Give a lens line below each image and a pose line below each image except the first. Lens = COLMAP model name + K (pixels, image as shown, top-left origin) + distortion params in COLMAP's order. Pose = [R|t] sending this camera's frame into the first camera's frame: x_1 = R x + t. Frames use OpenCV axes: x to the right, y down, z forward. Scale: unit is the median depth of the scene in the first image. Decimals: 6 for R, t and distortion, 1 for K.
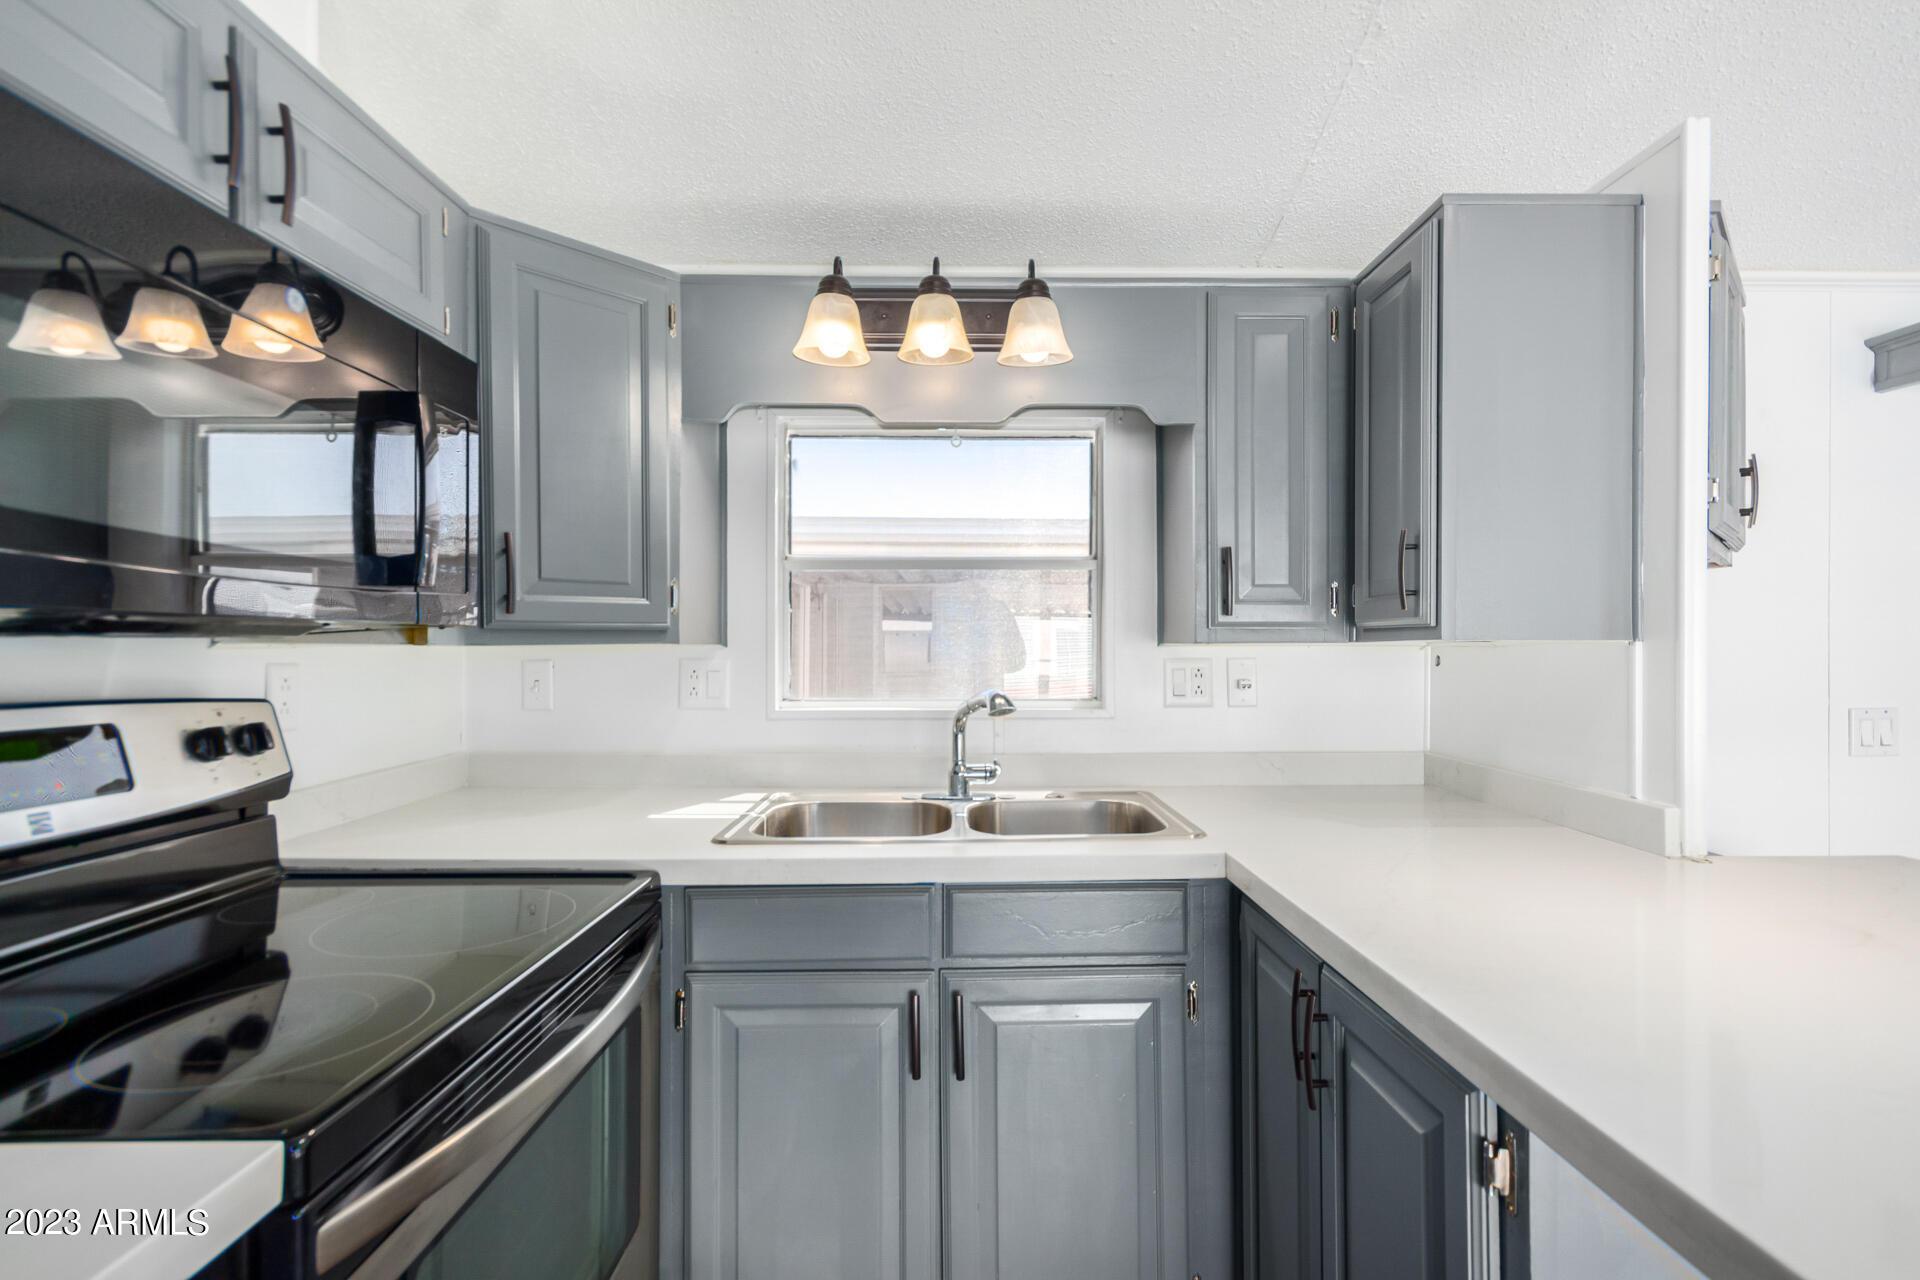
lens RADIAL K [[890.0, 0, 976.2], [0, 890.0, 644.8], [0, 0, 1]] dist [0.002377, 0.000302]
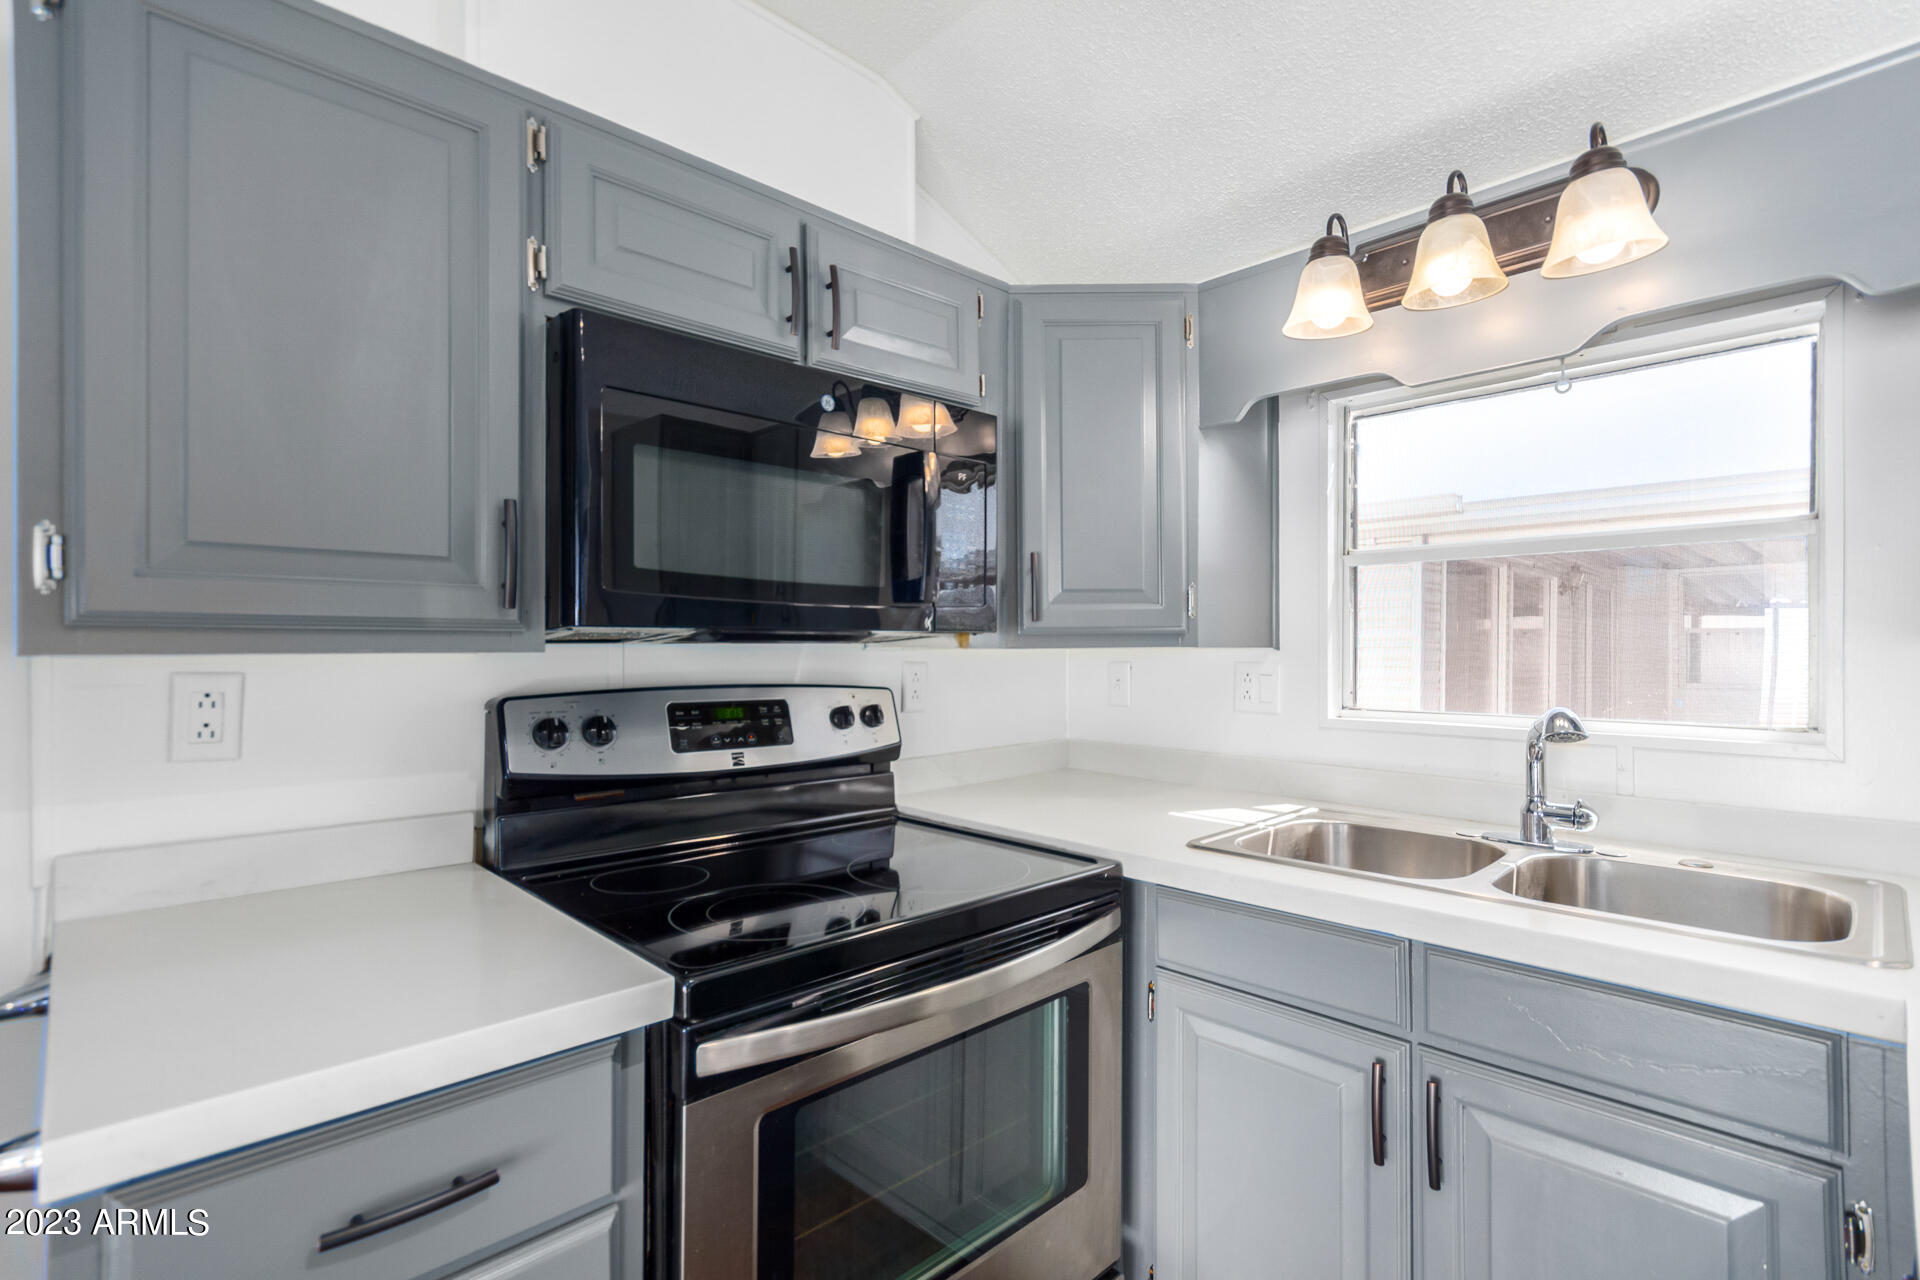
lens RADIAL K [[890.0, 0, 971.0], [0, 890.0, 646.2], [0, 0, 1]] dist [0.002377, 0.000302]
pose [[0.684149, -0.000399, -0.729342, 0.249130], [0.000347, 1.000000, -0.000221, -0.002207], [0.729342, -0.000102, 0.684149, 0.124021]]
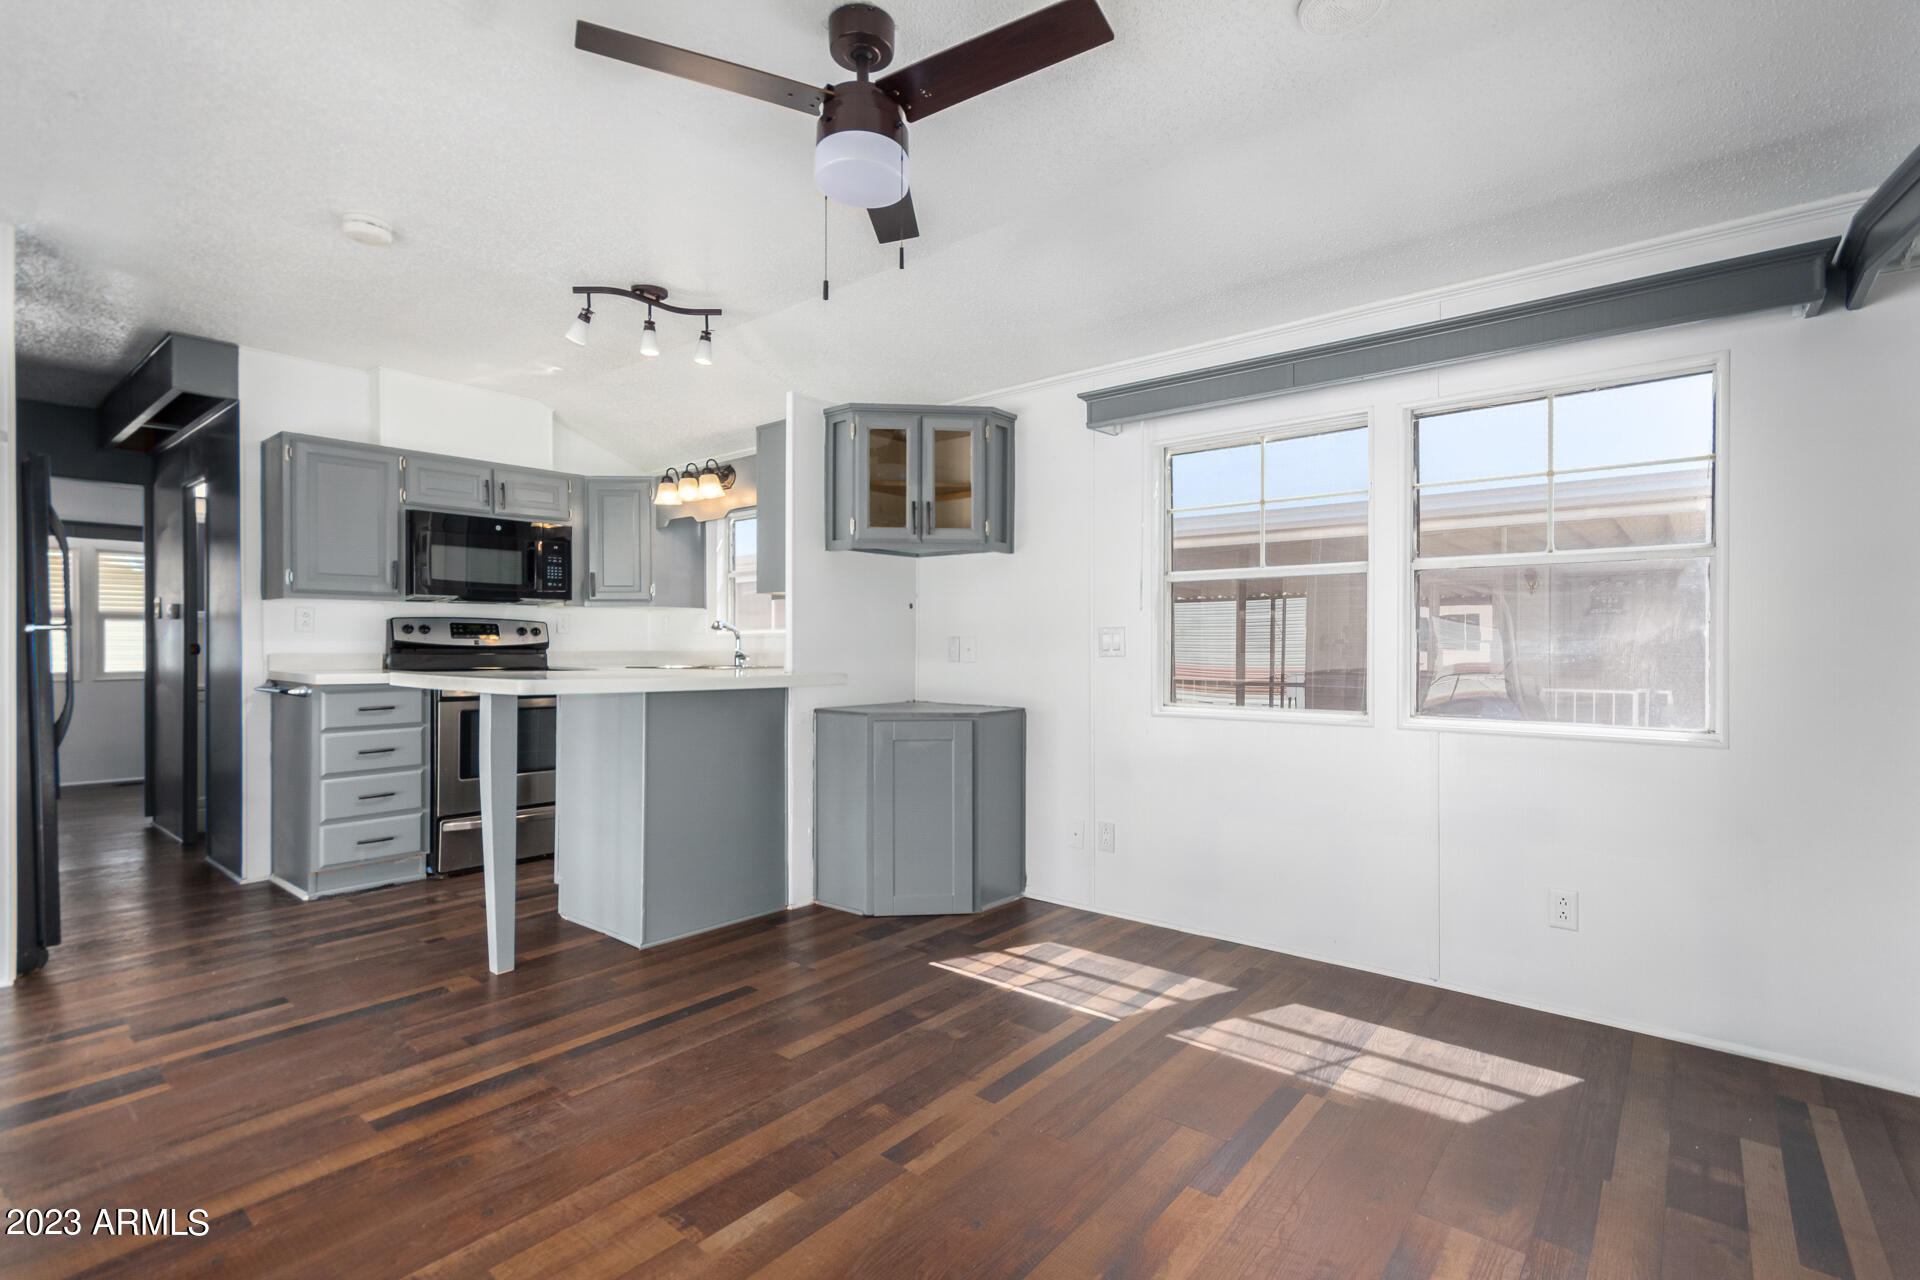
lens RADIAL K [[890.0, 0, 974.6], [0, 890.0, 644.0], [0, 0, 1]] dist [0.002377, 0.000302]
pose [[0.760580, -0.001848, -0.649242, 2.453291], [0.003469, 0.999993, 0.001217, 0.128270], [0.649235, -0.003178, 0.760581, -0.538868]]
